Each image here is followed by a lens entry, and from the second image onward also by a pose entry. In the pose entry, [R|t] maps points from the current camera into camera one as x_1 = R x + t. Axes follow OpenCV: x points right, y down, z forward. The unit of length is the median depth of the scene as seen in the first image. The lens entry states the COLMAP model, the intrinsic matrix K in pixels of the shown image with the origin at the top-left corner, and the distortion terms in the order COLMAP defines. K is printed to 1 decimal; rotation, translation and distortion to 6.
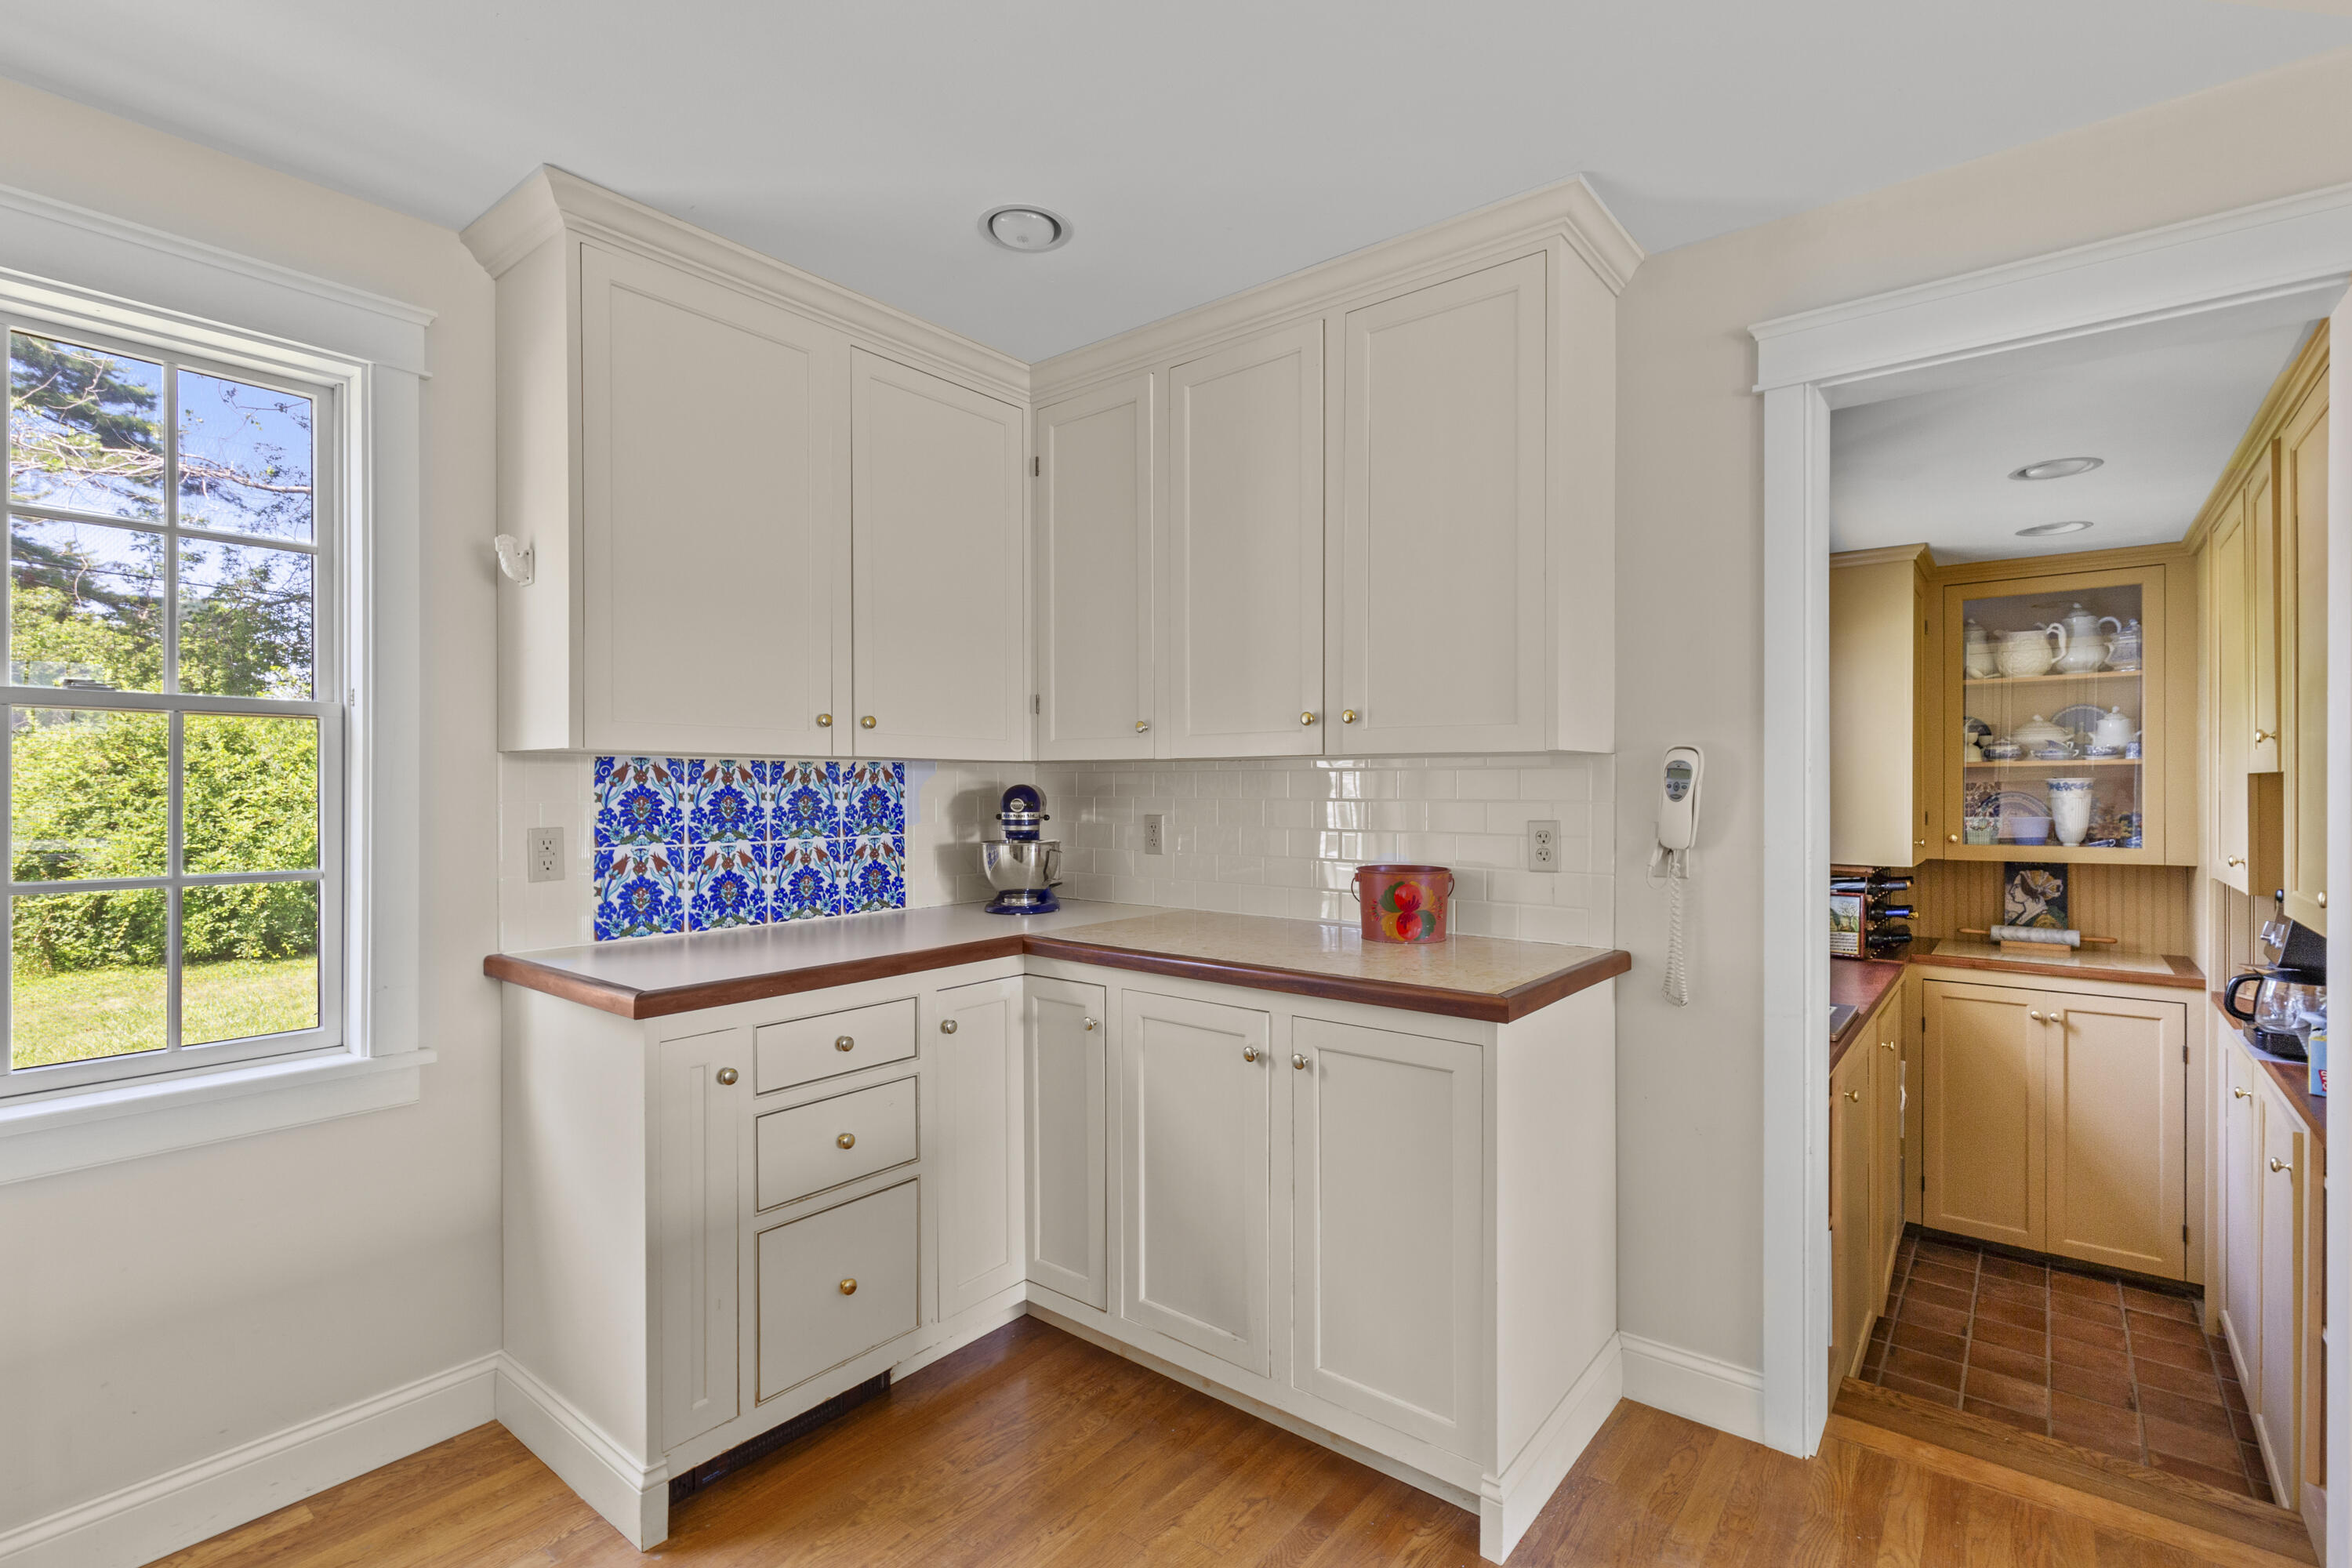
lens RADIAL K [[1066.5, 0, 1180.1], [0, 1066.5, 788.3], [0, 0, 1]] dist [0.003203, -0.001237]
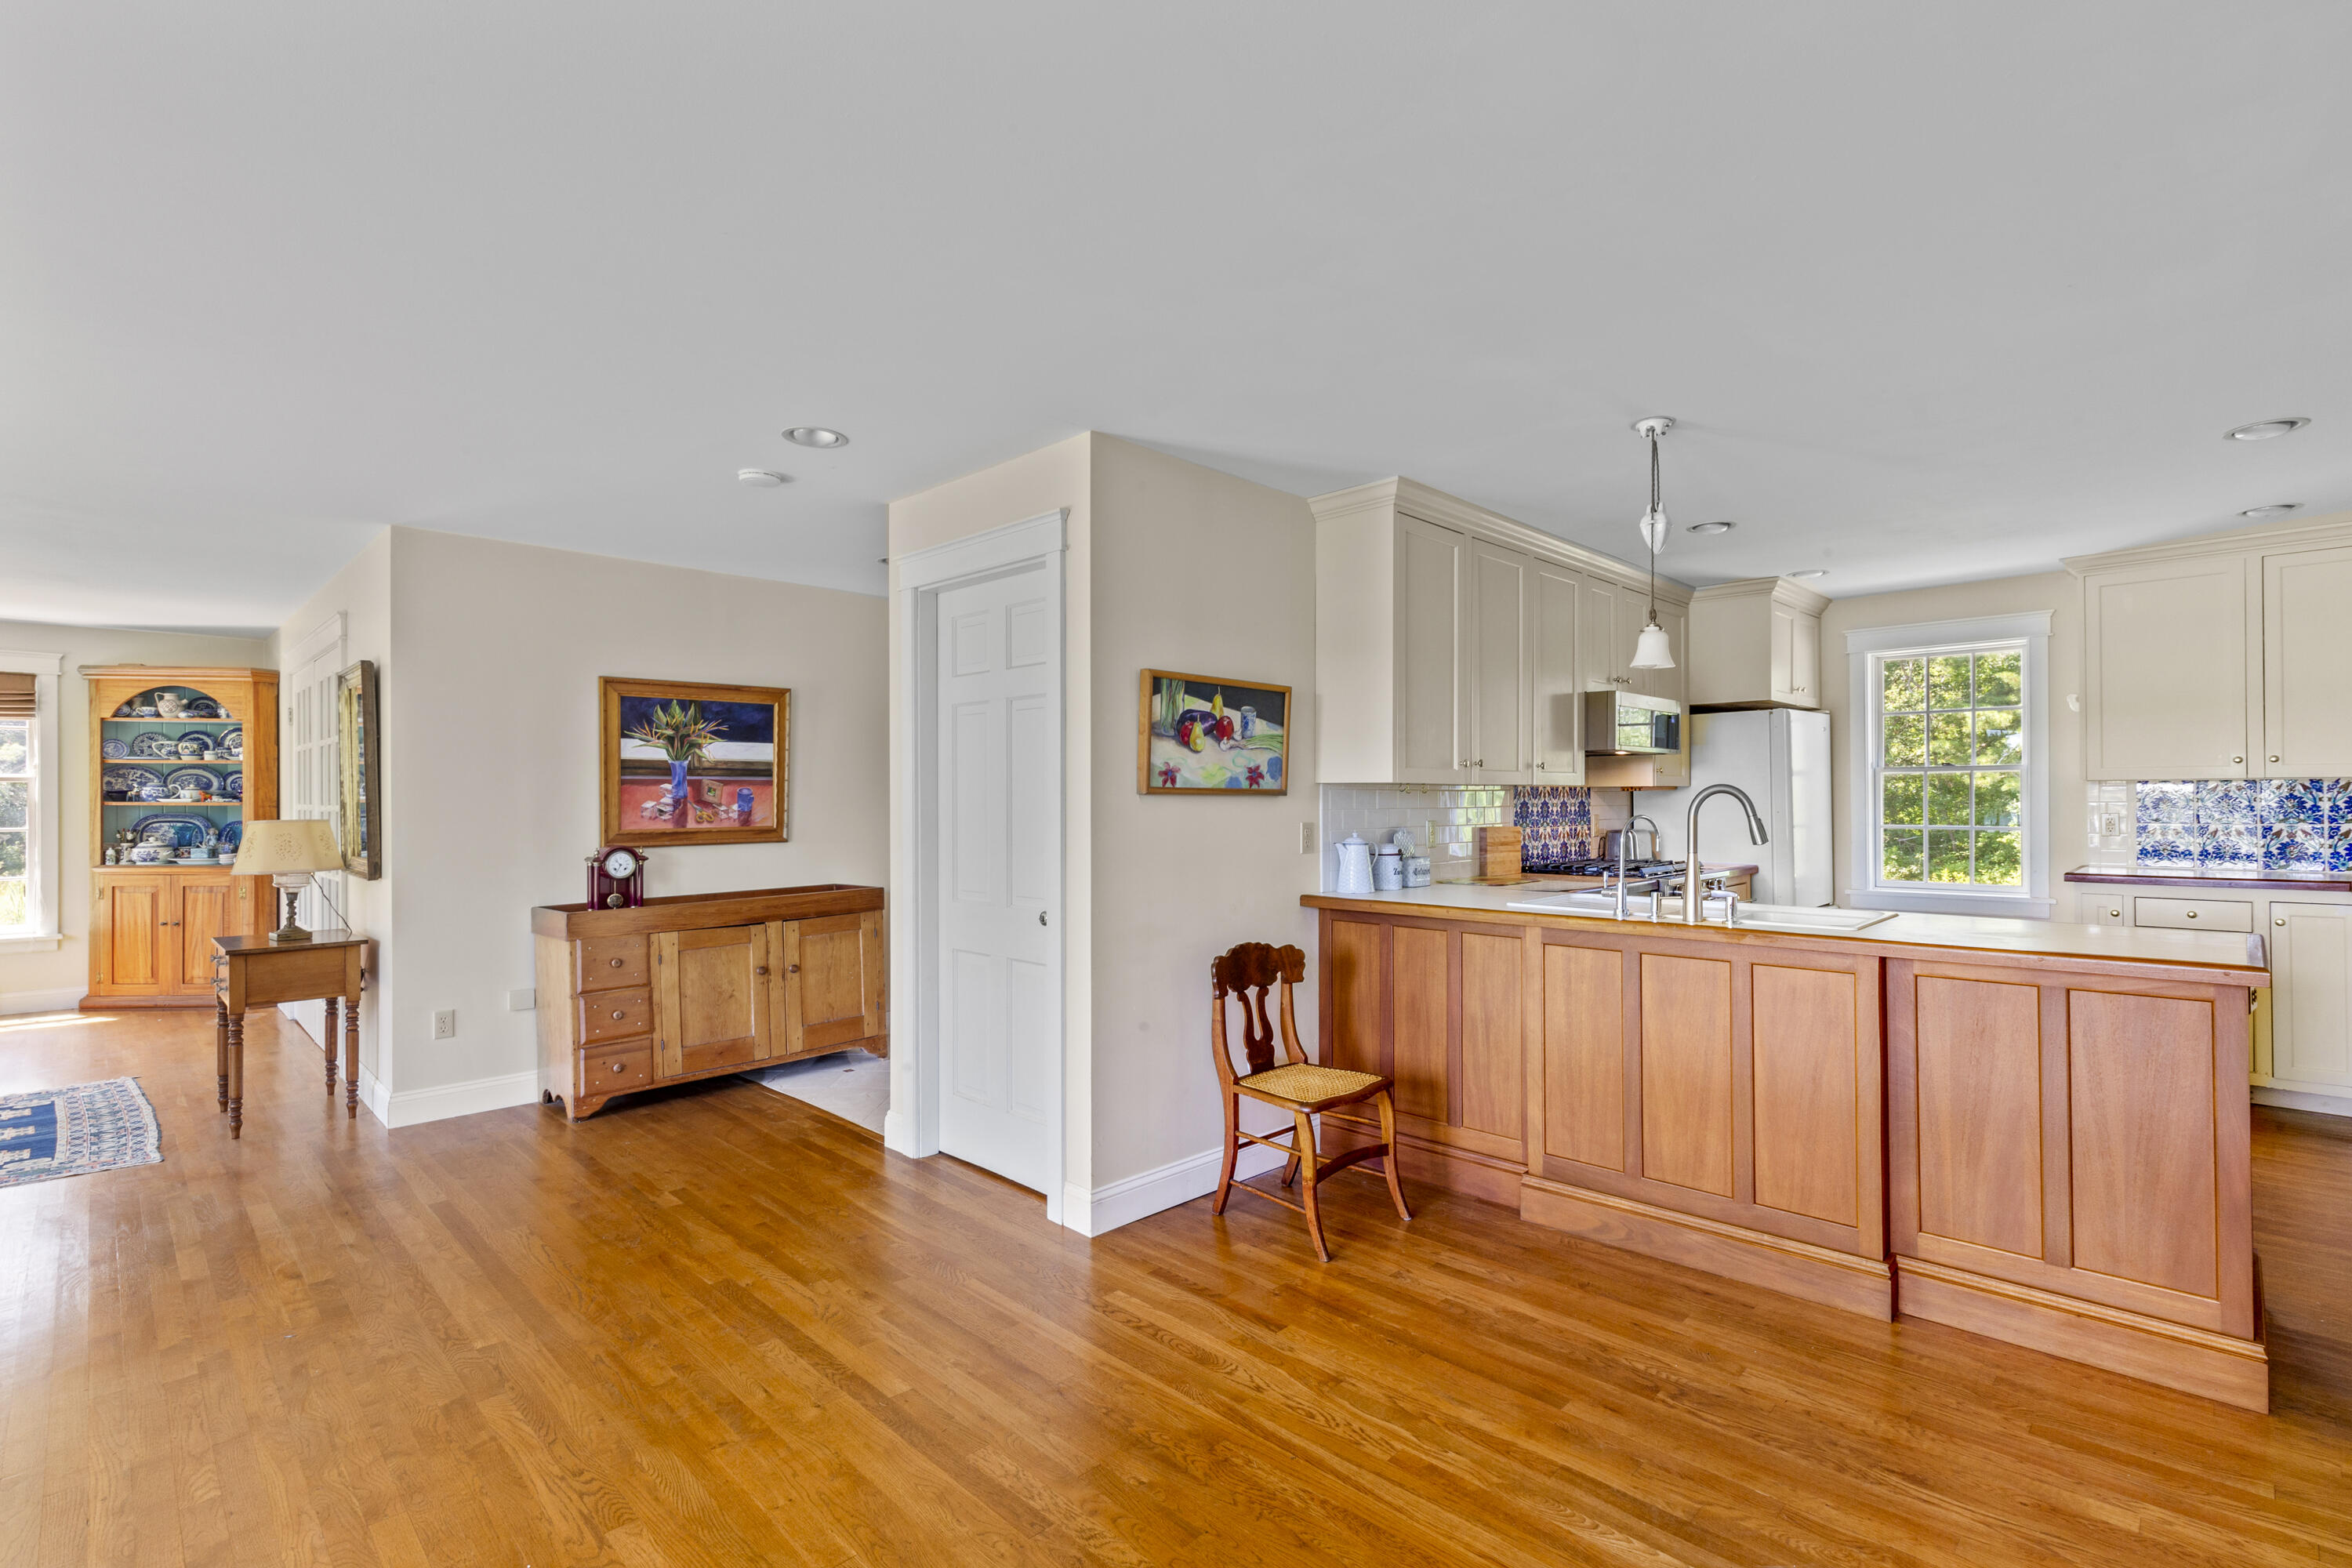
lens RADIAL K [[1066.5, 0, 1142.4], [0, 1066.5, 789.5], [0, 0, 1]] dist [0.003203, -0.001237]
pose [[-0.125635, -0.007713, -0.992047, 1.868805], [0.008534, 0.999924, -0.008855, -0.011418], [0.992040, -0.009578, -0.125560, -0.742051]]
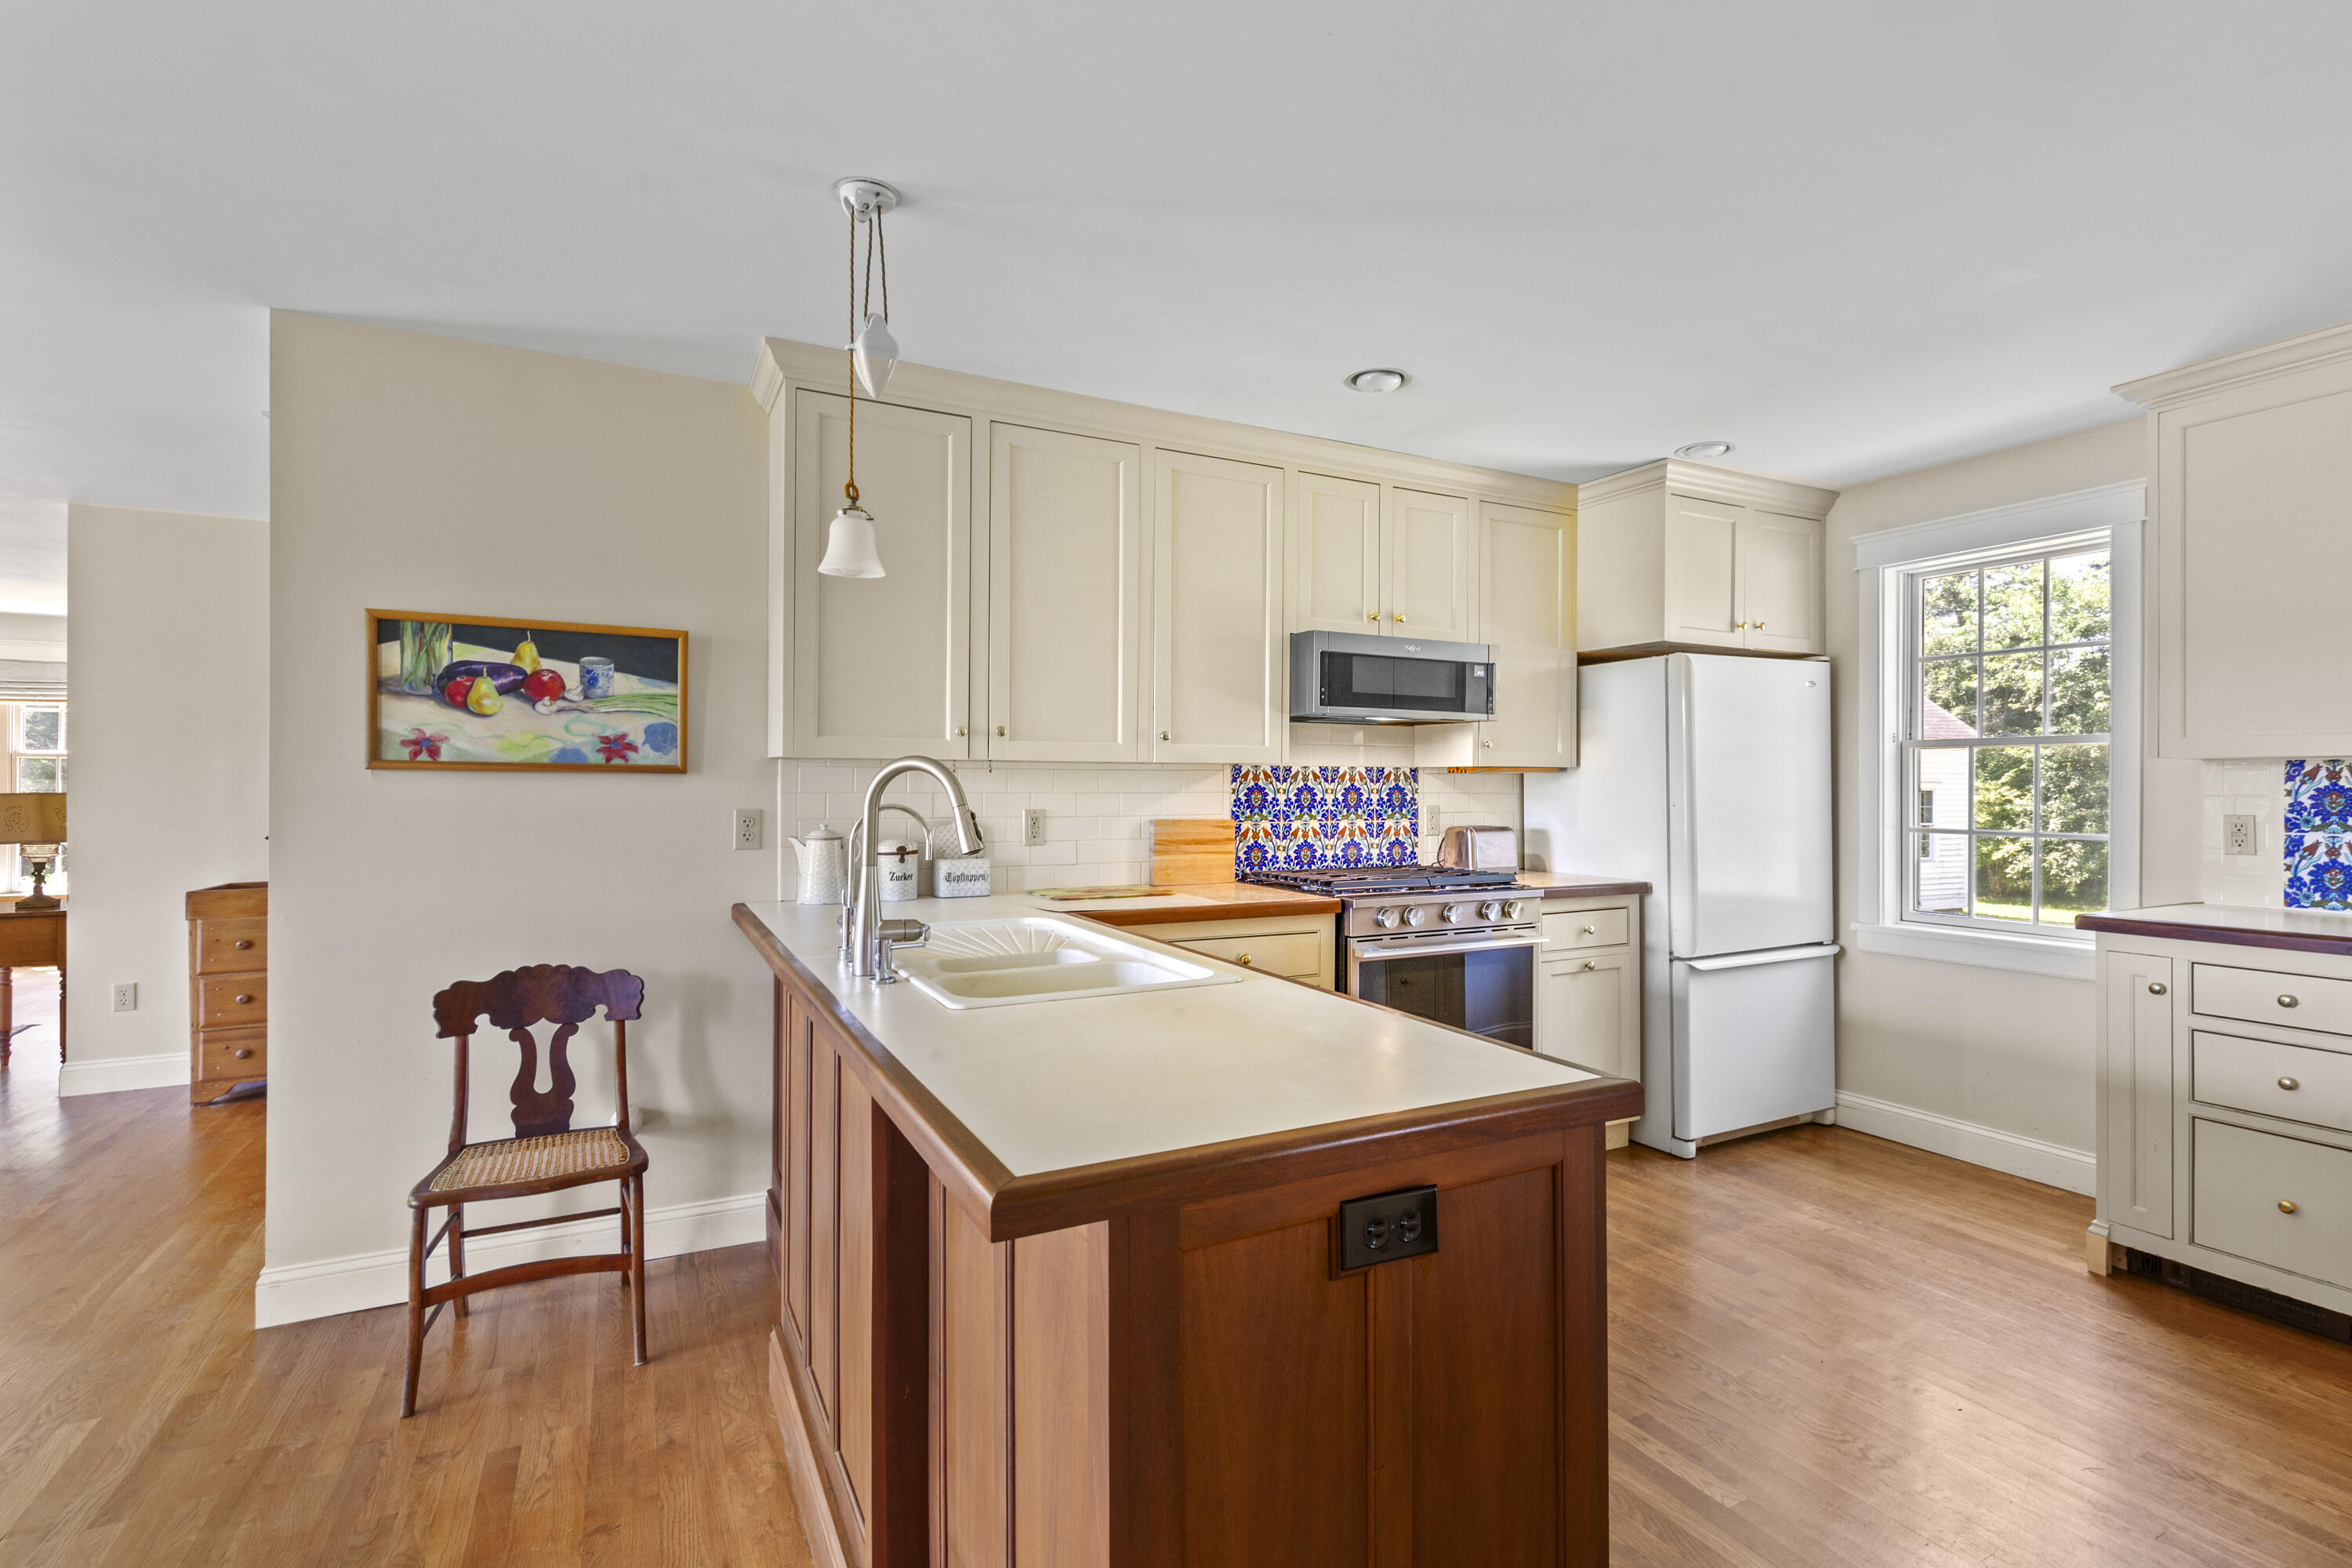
lens RADIAL K [[1066.5, 0, 1224.8], [0, 1066.5, 776.5], [0, 0, 1]] dist [0.003203, -0.001237]
pose [[-0.404774, -0.009128, -0.914371, 1.110190], [0.000289, 0.999949, -0.010110, 0.001809], [0.914417, -0.004357, -0.404751, 0.361276]]
